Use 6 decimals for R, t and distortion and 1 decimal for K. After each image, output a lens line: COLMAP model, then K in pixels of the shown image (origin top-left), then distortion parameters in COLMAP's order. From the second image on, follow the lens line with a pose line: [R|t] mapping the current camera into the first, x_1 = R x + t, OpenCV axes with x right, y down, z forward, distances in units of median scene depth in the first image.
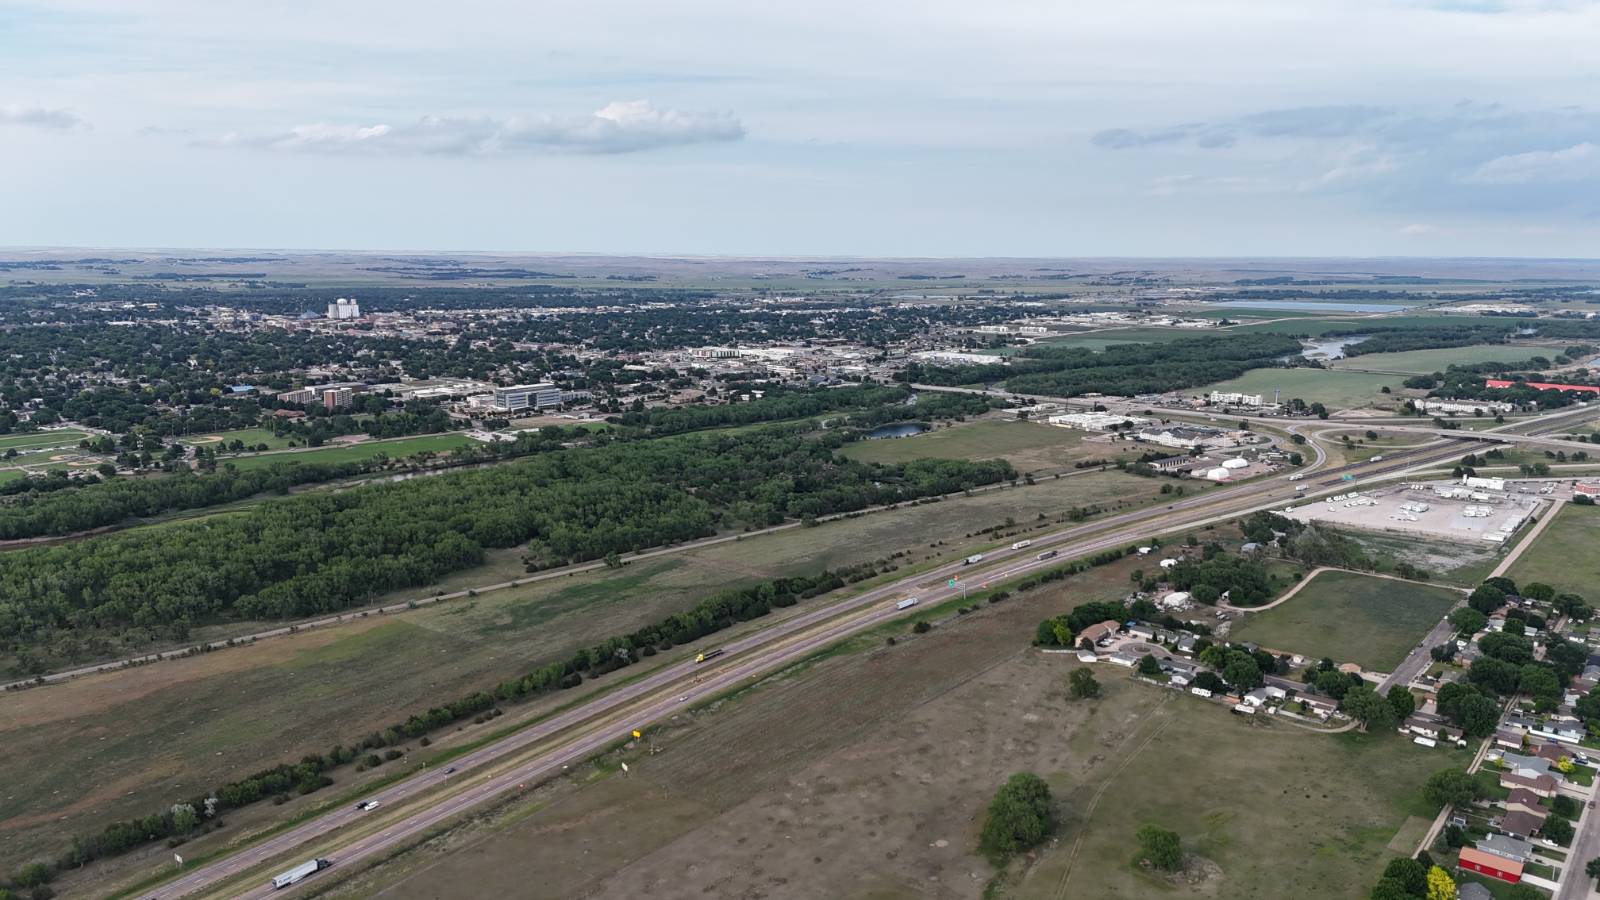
lens RADIAL K [[1173.2, 0, 800.0], [0, 1173.2, 450.0], [0, 0, 1]] dist [0.079470, -0.077837]
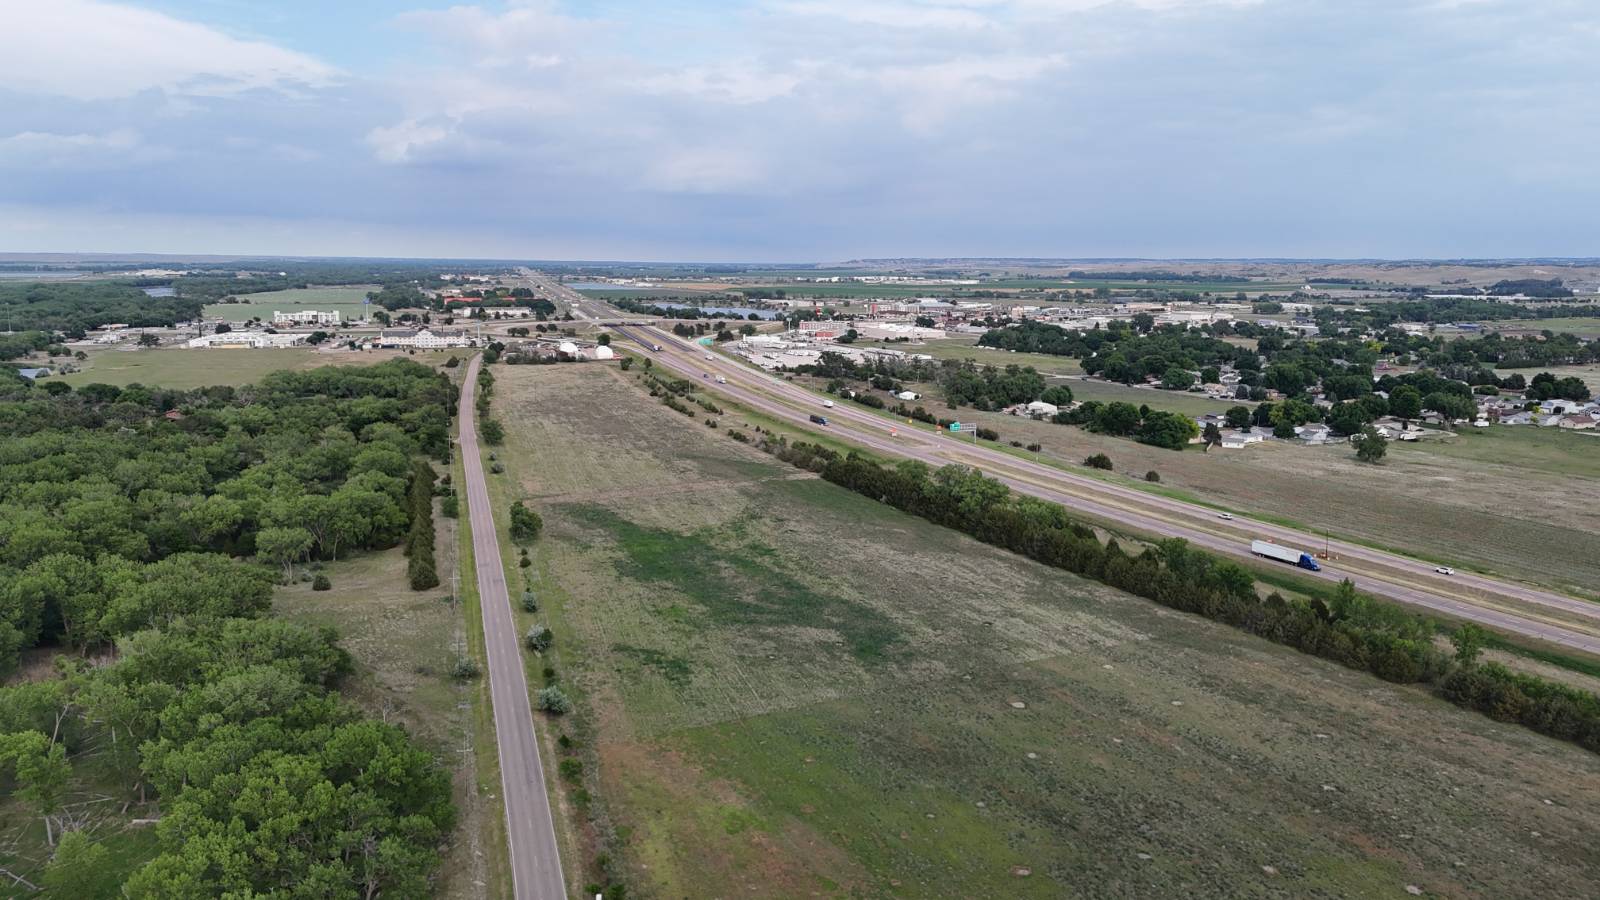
lens RADIAL K [[1173.2, 0, 800.0], [0, 1173.2, 450.0], [0, 0, 1]] dist [0.079470, -0.077837]
pose [[0.419680, -0.150043, 0.895185, -0.370624], [0.149099, 0.984242, 0.095069, 0.030788], [-0.895343, 0.093573, 0.435438, 0.526655]]
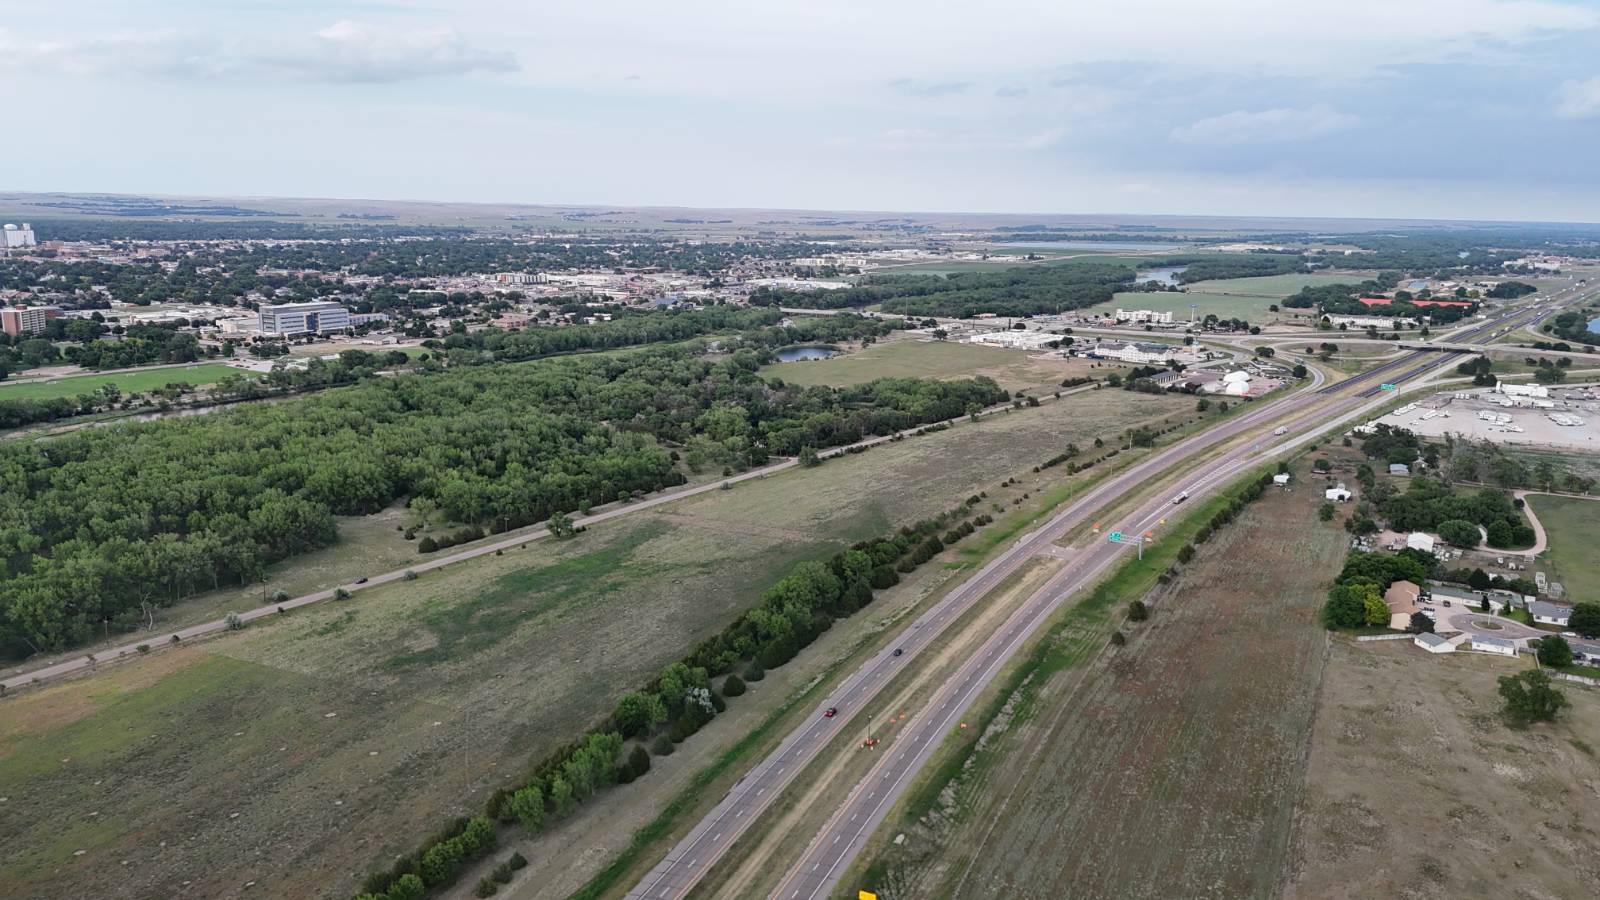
lens RADIAL K [[1173.2, 0, 800.0], [0, 1173.2, 450.0], [0, 0, 1]] dist [0.079470, -0.077837]
pose [[0.976960, -0.032753, 0.210894, -0.121922], [0.024800, 0.998882, 0.040246, 0.023404], [-0.211977, -0.034088, 0.976680, 0.270082]]
